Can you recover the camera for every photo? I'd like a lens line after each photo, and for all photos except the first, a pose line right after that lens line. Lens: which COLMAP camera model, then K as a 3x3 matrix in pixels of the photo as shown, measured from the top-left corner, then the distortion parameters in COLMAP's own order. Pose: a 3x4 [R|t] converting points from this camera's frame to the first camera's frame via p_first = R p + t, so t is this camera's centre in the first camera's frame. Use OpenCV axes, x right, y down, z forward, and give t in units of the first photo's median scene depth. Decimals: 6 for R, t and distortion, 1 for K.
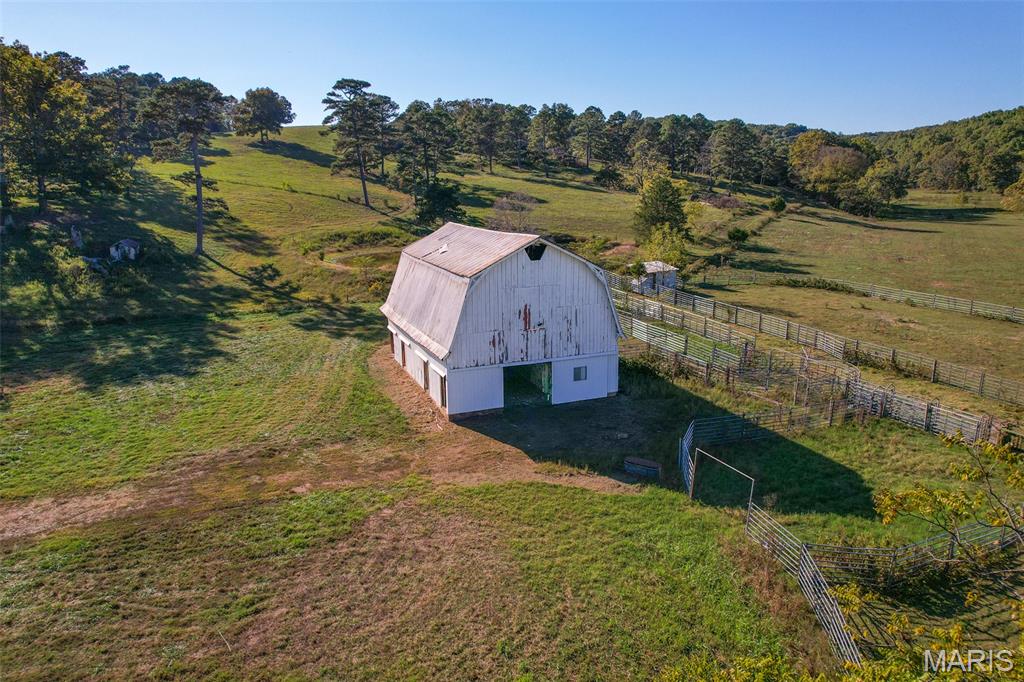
lens RADIAL K [[659.9, 0, 475.8], [0, 659.9, 304.4], [0, 0, 1]] dist [-0.056959, 0.046896]
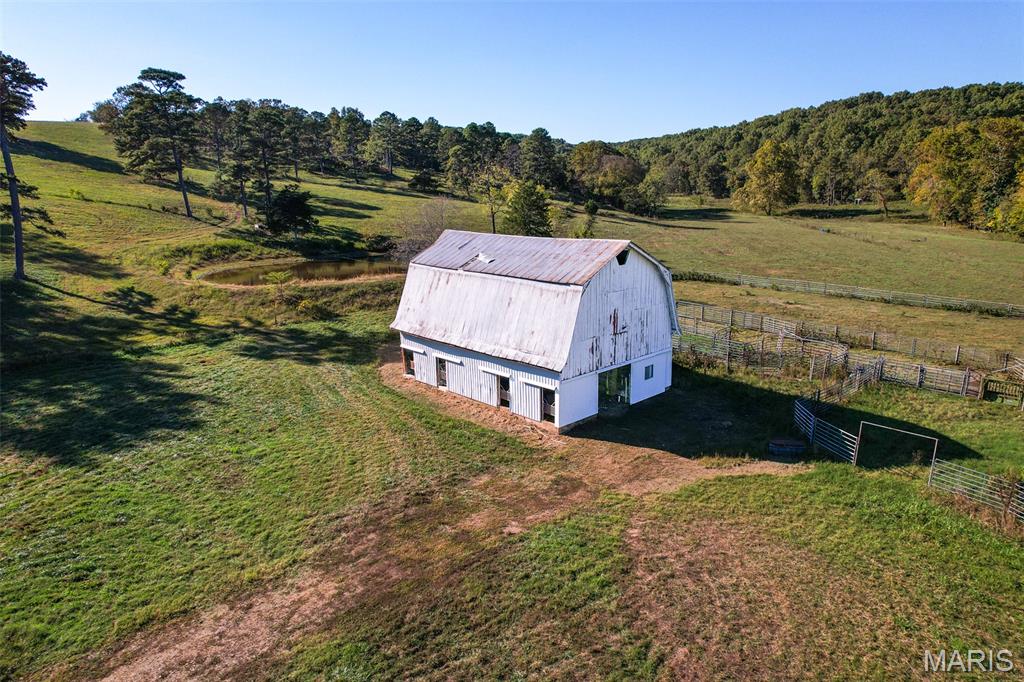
lens RADIAL K [[659.9, 0, 504.8], [0, 659.9, 318.2], [0, 0, 1]] dist [-0.056959, 0.046896]
pose [[0.922237, -0.074635, 0.379354, -0.150846], [0.070263, 0.997206, 0.025377, -0.007639], [-0.380188, 0.003252, 0.924904, 0.042794]]
